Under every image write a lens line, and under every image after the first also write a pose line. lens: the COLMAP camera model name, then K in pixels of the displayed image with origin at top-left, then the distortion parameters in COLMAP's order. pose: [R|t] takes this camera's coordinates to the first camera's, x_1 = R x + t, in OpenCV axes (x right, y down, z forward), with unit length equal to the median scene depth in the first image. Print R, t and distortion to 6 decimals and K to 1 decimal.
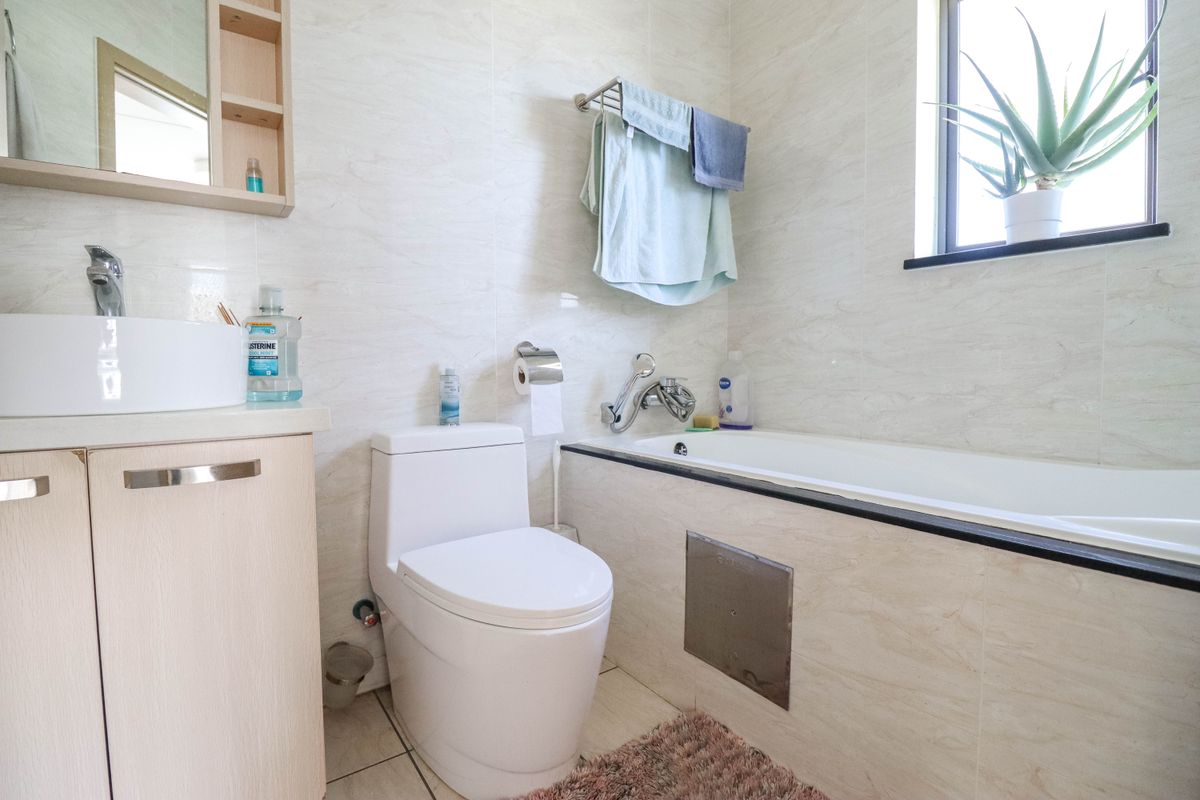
lens RADIAL K [[573.4, 0, 598.1], [0, 573.4, 400.6], [0, 0, 1]] dist [-0.001811, -0.000110]
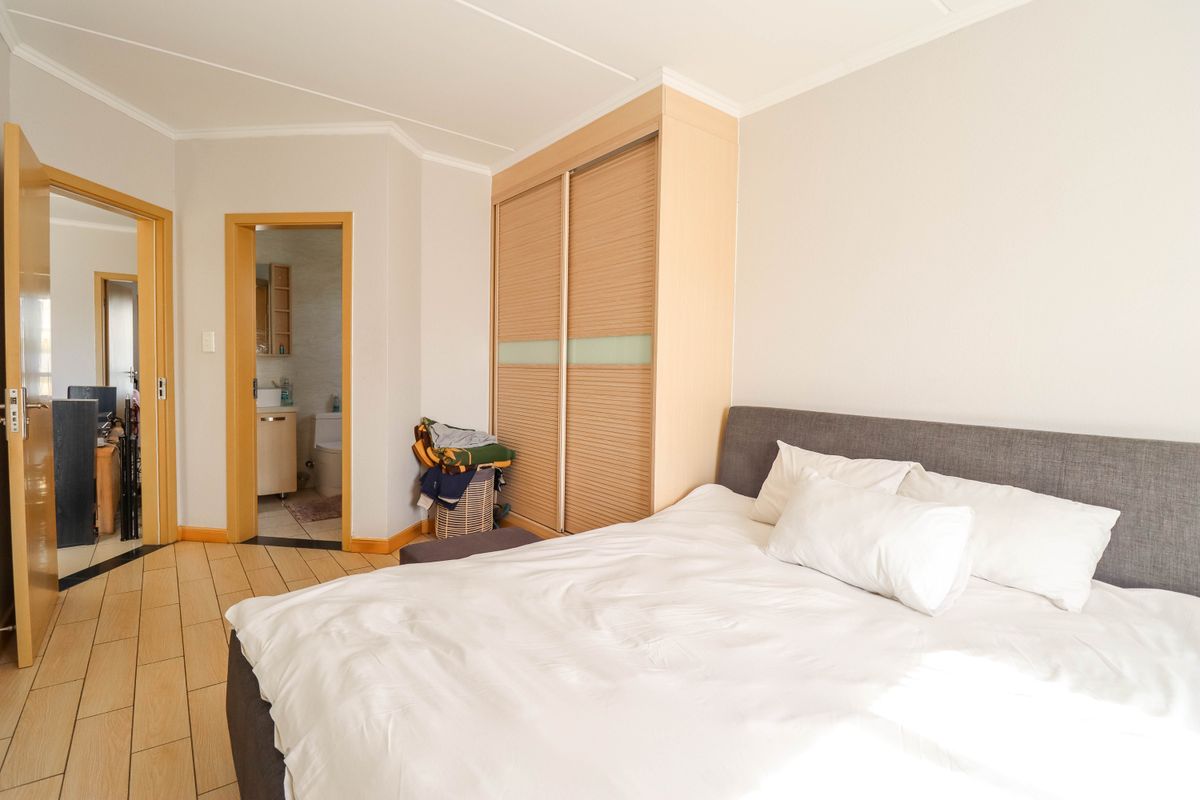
lens RADIAL K [[562.9, 0, 601.0], [0, 562.9, 398.0], [0, 0, 1]] dist [-0.001936, 0.000008]
pose [[0.998529, 0.013231, 0.052581, 1.471700], [-0.012572, 0.999839, -0.012829, -0.024211], [-0.052743, 0.012149, 0.998534, -3.136707]]
